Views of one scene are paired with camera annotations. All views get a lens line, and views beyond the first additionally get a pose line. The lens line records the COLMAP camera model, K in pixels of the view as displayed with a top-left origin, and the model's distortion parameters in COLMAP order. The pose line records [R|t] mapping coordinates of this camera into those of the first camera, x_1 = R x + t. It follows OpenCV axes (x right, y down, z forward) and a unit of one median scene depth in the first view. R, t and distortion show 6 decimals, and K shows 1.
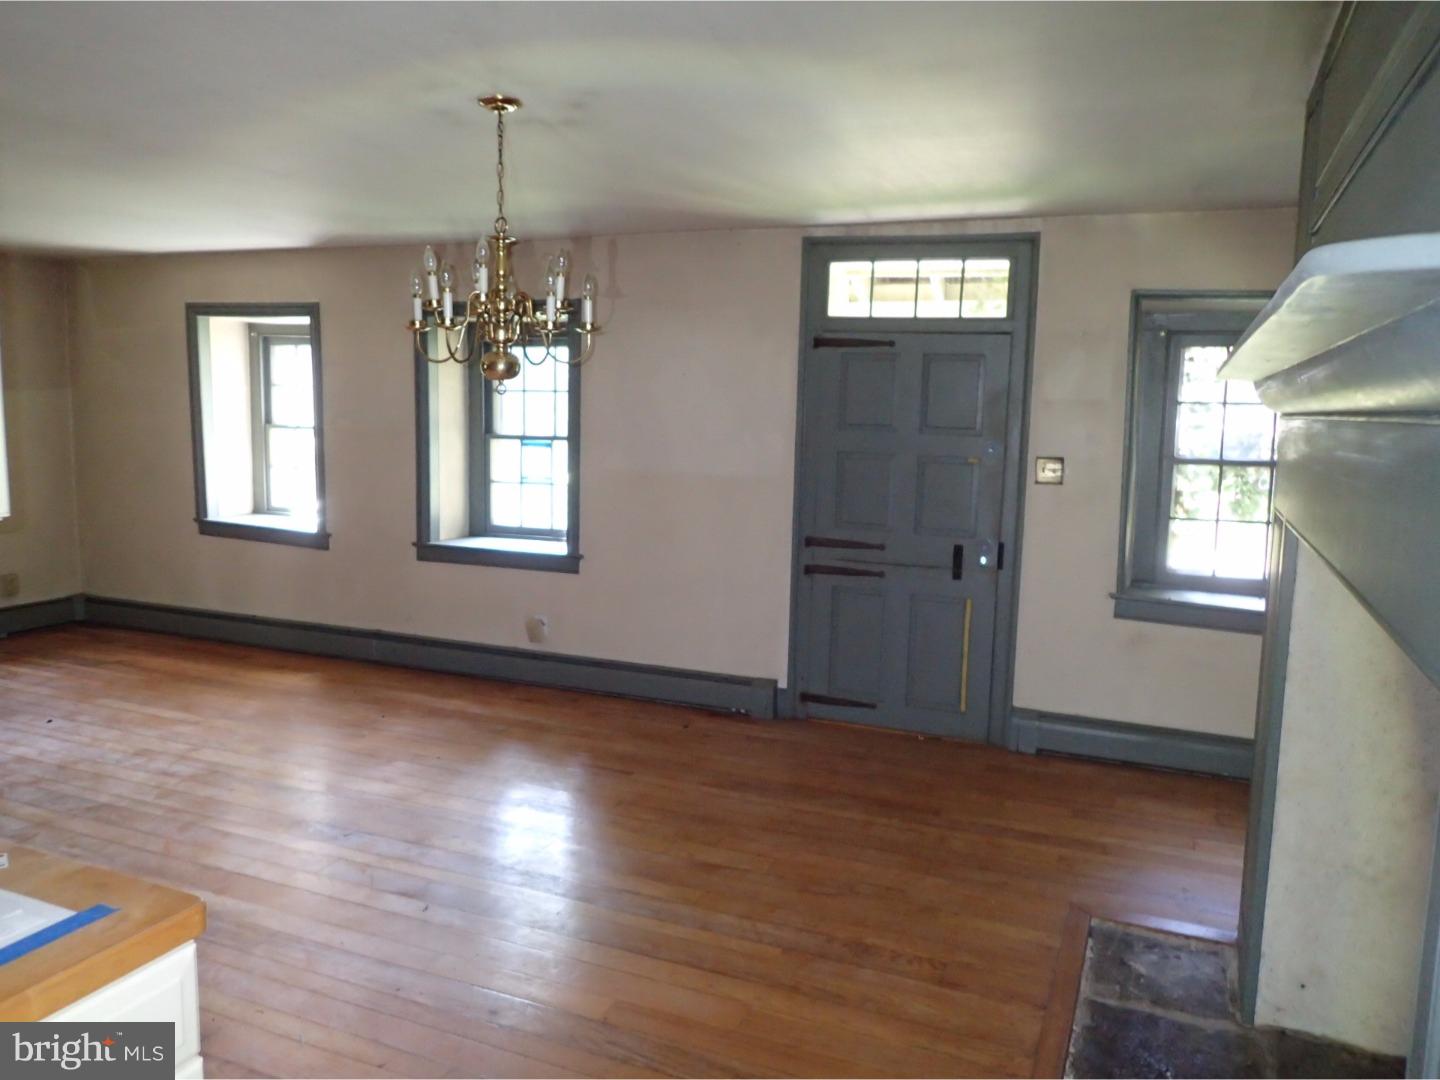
lens RADIAL K [[1089.0, 0, 720.0], [0, 1089.0, 540.0], [0, 0, 1]] dist [-0.002805, -0.003997]
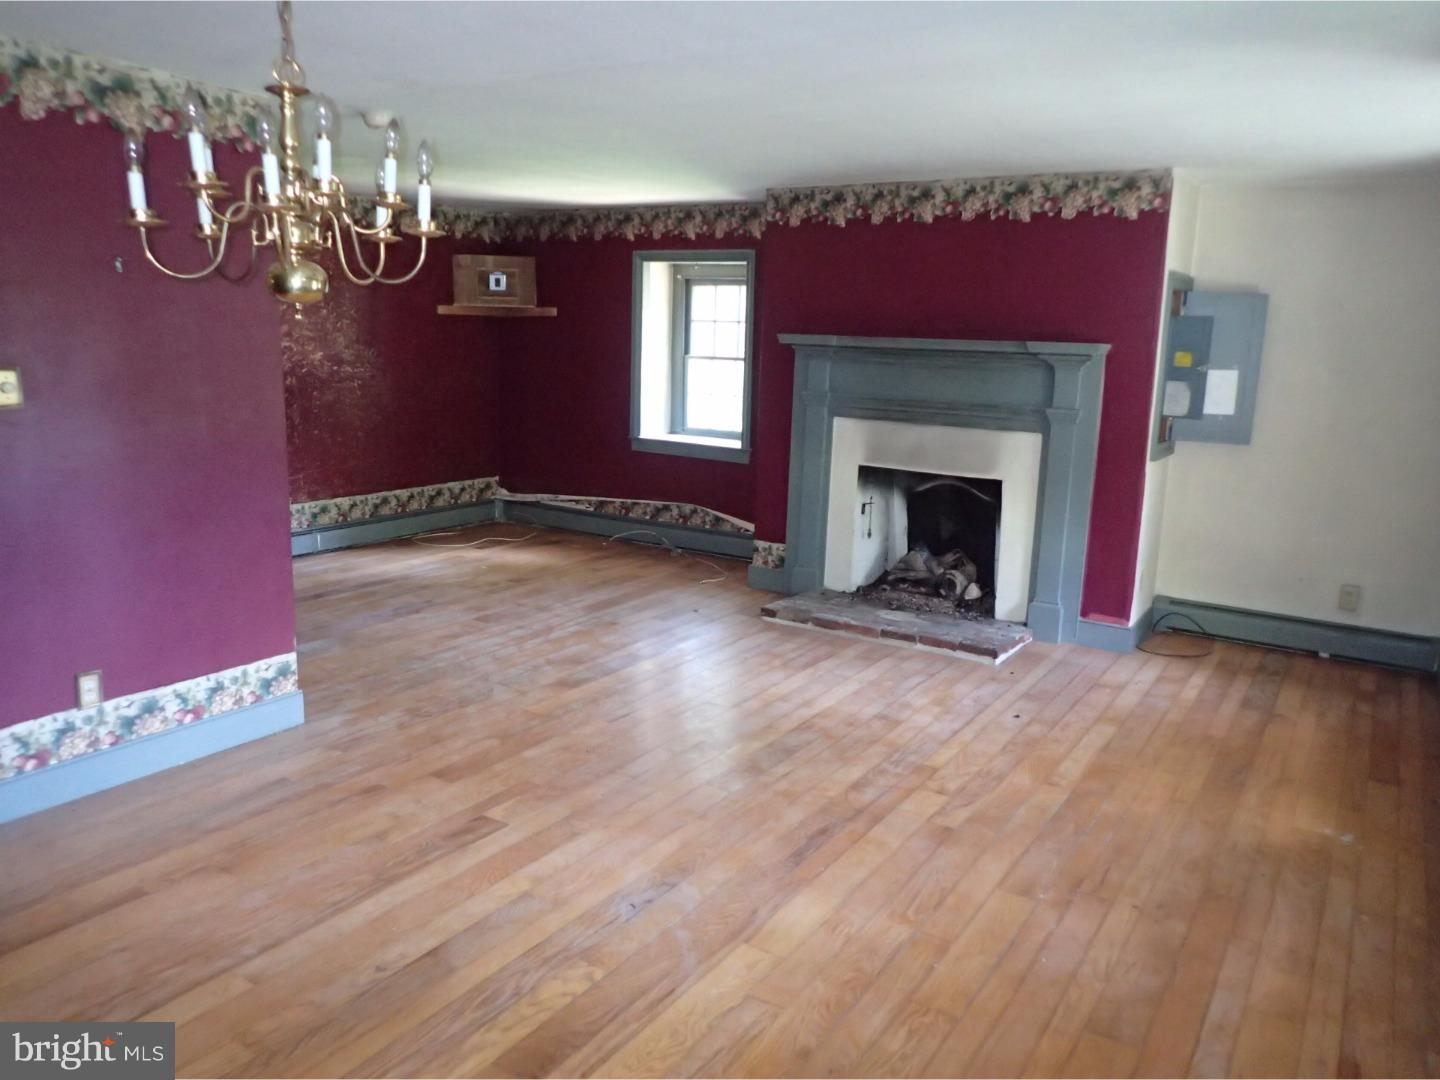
lens RADIAL K [[1047.7, 0, 710.7], [0, 1047.7, 527.2], [0, 0, 1]] dist [0.010220, -0.020510]
pose [[-0.178479, 0.156632, -0.971397, 0.286170], [-0.158555, 0.969768, 0.185501, -0.120703], [0.971085, 0.187128, -0.148249, 0.922124]]
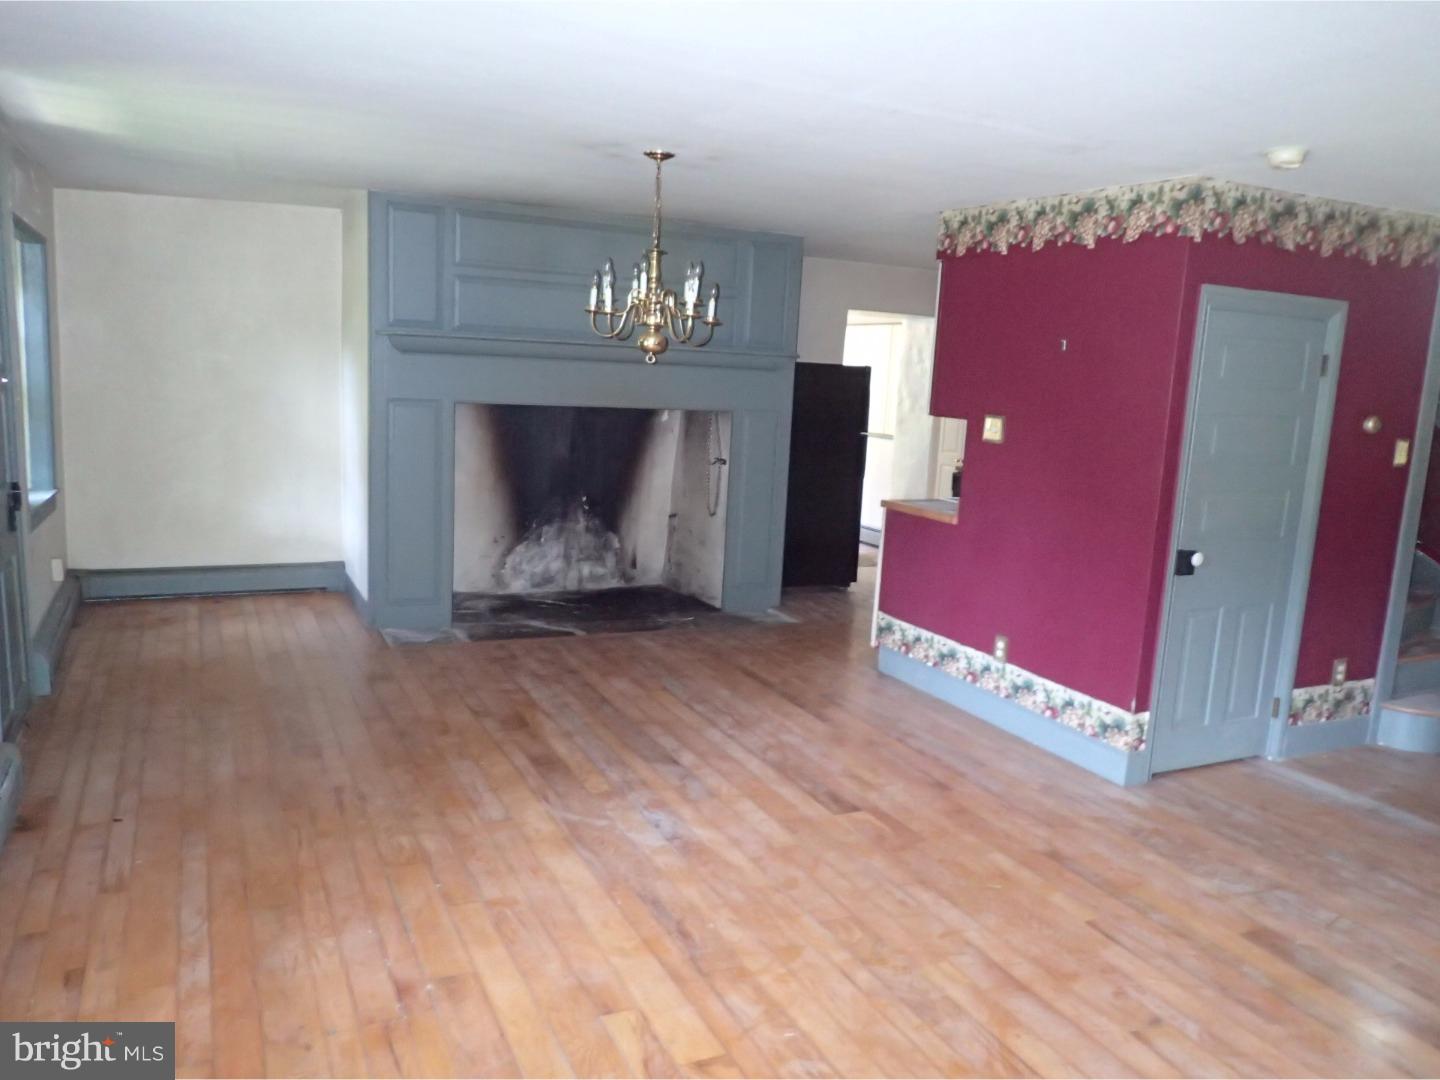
lens RADIAL K [[1047.7, 0, 710.7], [0, 1047.7, 527.2], [0, 0, 1]] dist [0.010220, -0.020510]
pose [[-0.755049, -0.158153, 0.636309, -0.776654], [0.014873, 0.966092, 0.257768, -0.188867], [-0.655500, 0.204091, -0.727095, 1.325708]]
